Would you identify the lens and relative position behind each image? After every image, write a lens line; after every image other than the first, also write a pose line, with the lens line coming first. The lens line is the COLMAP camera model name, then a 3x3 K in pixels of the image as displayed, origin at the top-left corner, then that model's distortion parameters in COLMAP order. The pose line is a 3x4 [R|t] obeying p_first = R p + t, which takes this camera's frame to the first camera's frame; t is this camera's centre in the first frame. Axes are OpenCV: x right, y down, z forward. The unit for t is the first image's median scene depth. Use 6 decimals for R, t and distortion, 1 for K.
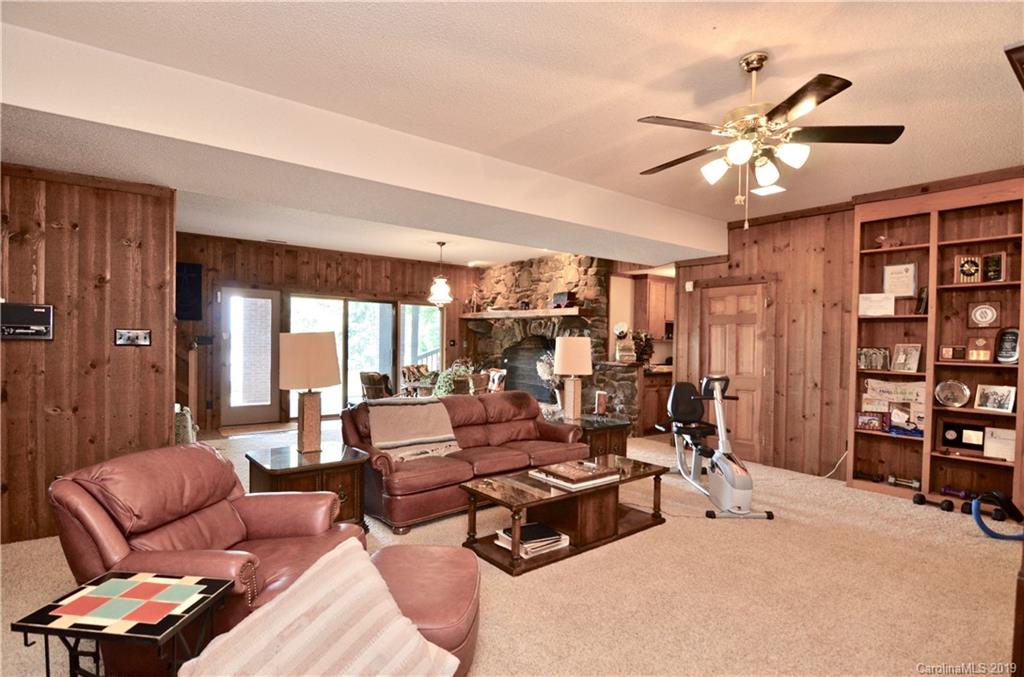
lens RADIAL K [[516.3, 0, 516.1], [0, 516.3, 345.4], [0, 0, 1]] dist [-0.004122, -0.000400]
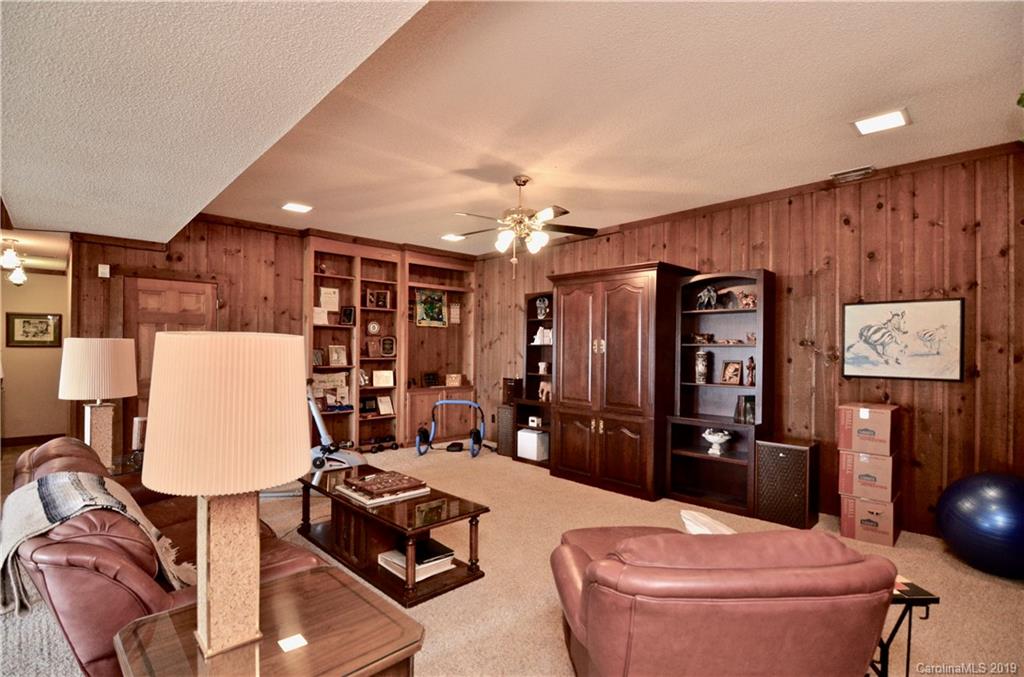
lens RADIAL K [[494.1, 0, 516.4], [0, 494.1, 340.3], [0, 0, 1]] dist [-0.001770, -0.000257]
pose [[-0.099249, 0.000395, 0.995063, -0.562514], [-0.002990, 0.999995, -0.000696, -0.016338], [-0.995058, -0.003044, -0.099247, 0.585315]]
